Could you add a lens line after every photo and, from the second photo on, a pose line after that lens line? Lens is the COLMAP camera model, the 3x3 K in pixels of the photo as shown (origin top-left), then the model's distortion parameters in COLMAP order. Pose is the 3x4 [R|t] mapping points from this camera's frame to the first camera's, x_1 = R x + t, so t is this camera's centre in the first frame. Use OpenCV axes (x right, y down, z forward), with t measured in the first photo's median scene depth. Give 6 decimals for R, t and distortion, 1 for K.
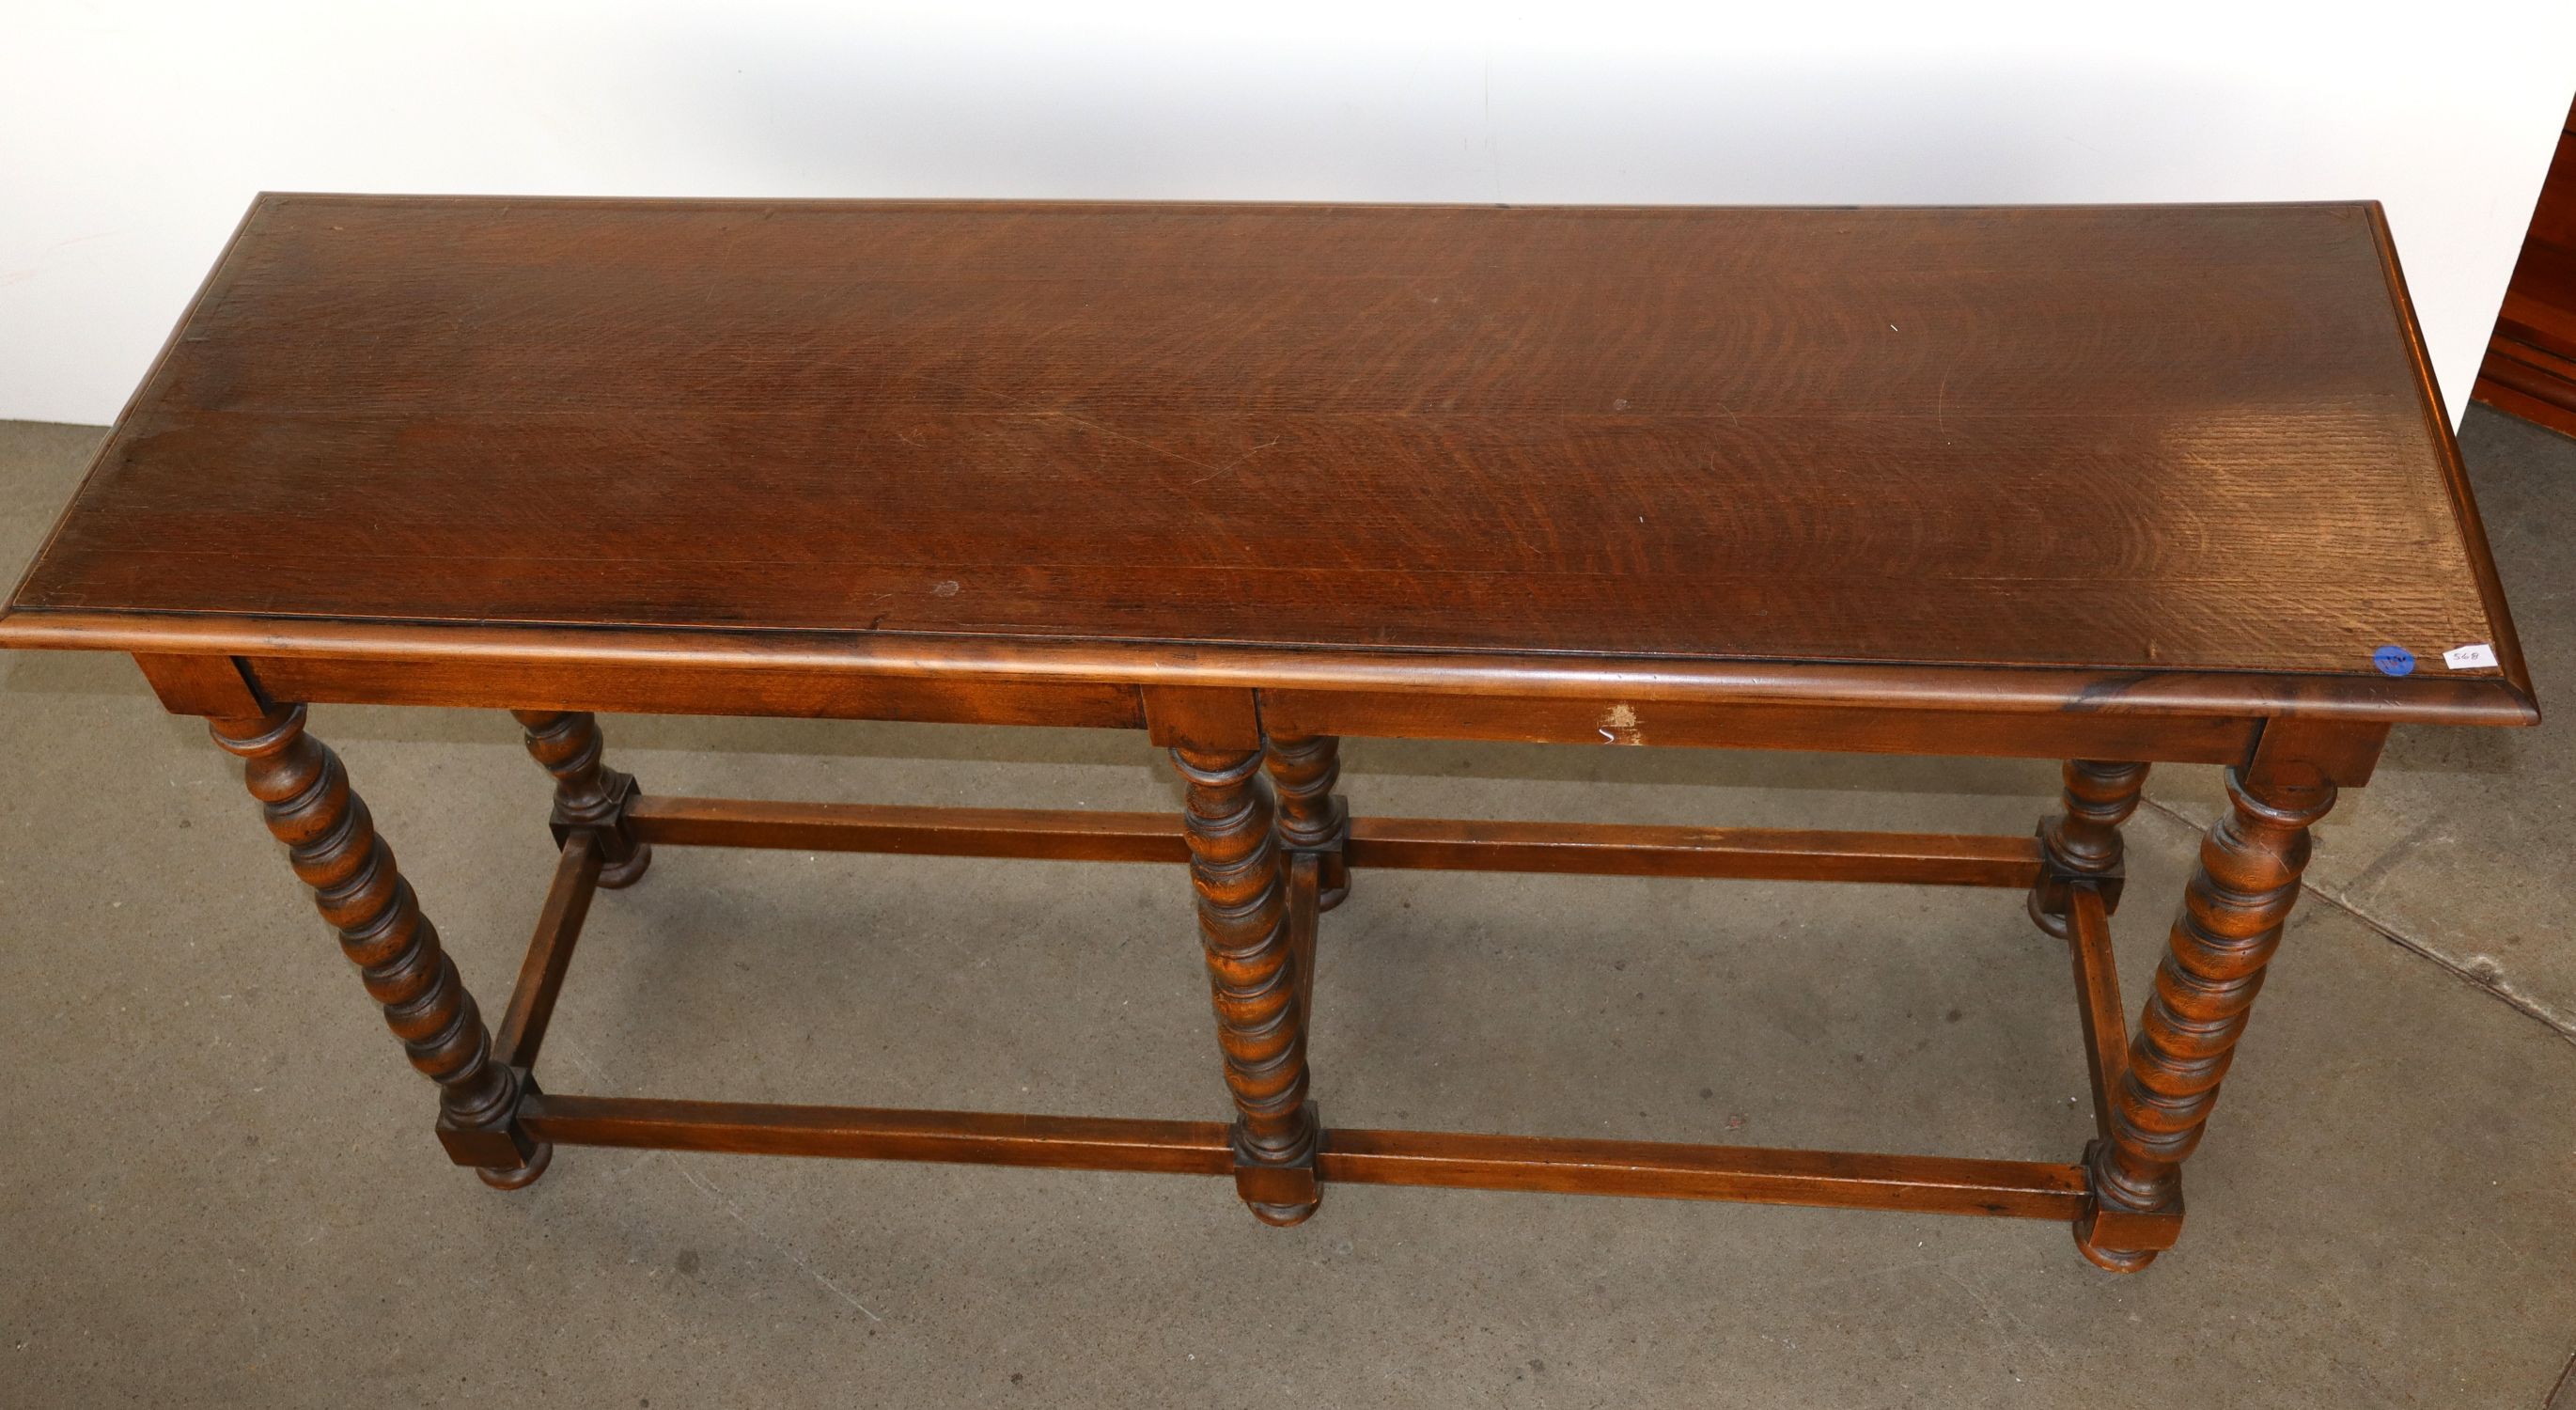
lens RADIAL K [[2498.3, 0, 1344.5], [0, 2498.3, 705.5], [0, 0, 1]] dist [-0.003668, 0.013772]
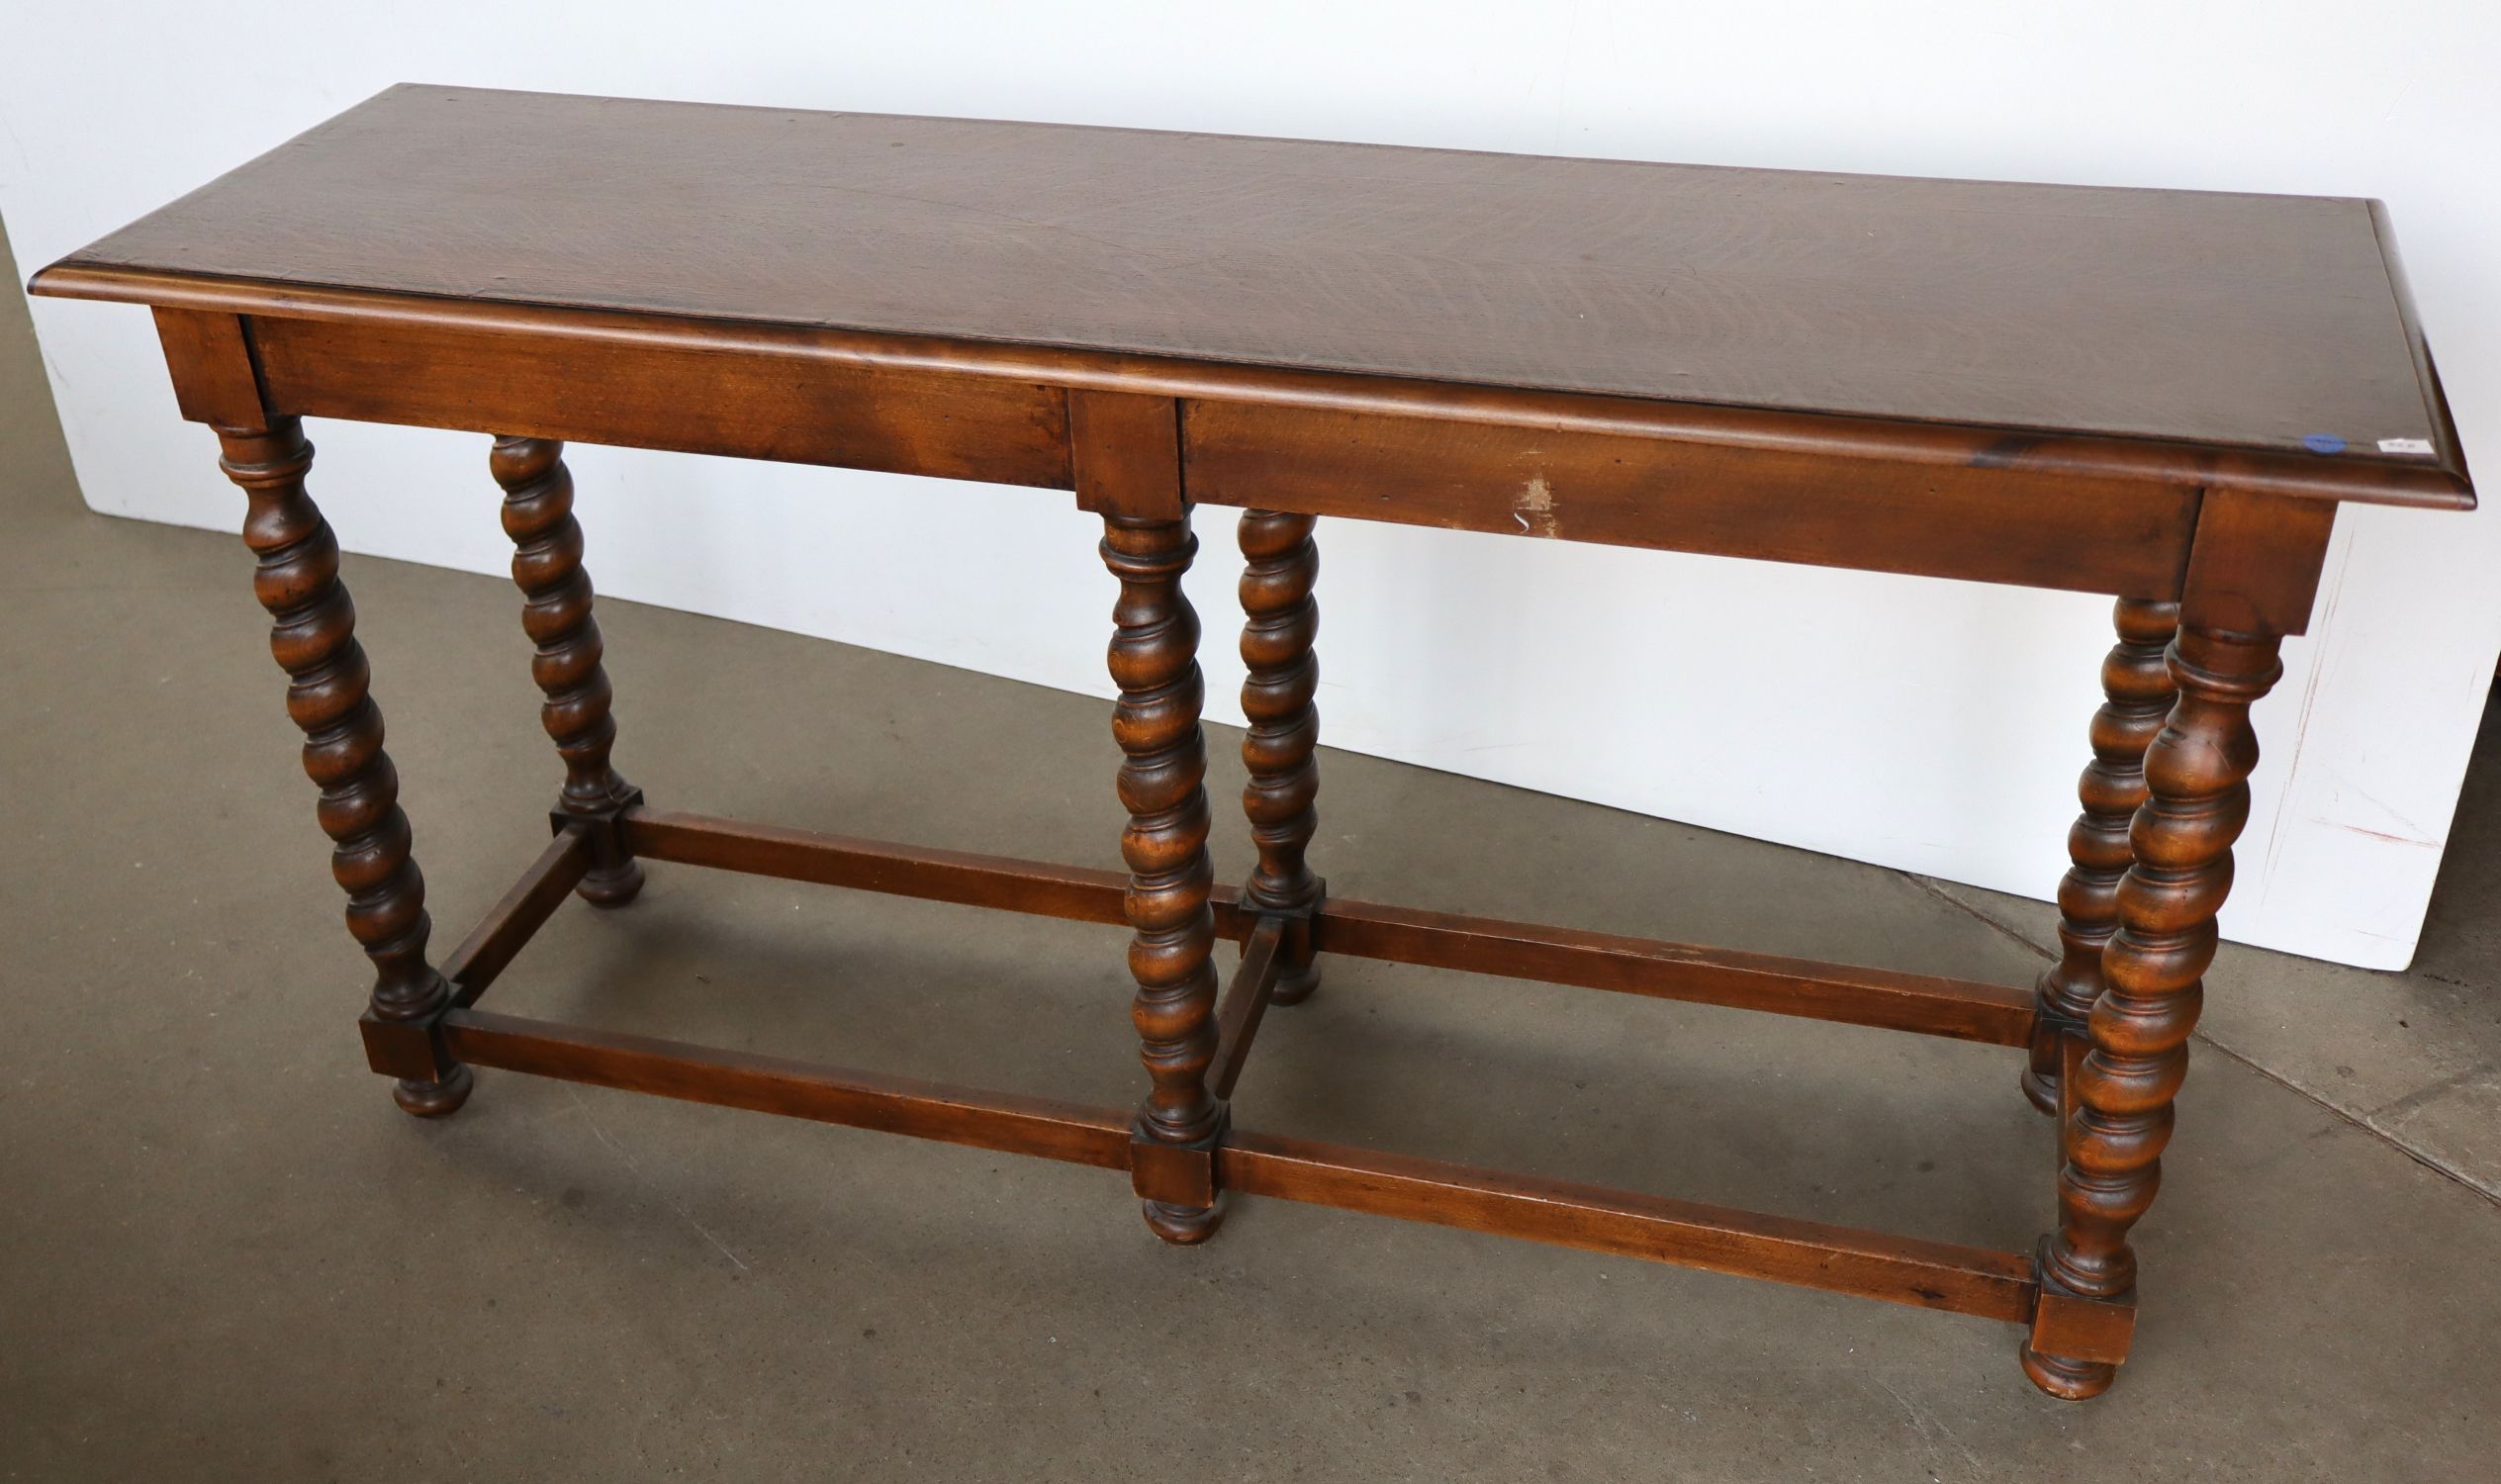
lens RADIAL K [[2493.1, 0, 1250.5], [0, 2493.1, 742.0], [0, 0, 1]] dist [0.002020, -0.002289]
pose [[0.984398, 0.131237, -0.117207, 0.091115], [-0.155324, 0.961101, -0.228385, 0.243416], [0.082675, 0.243027, 0.966490, 0.042406]]
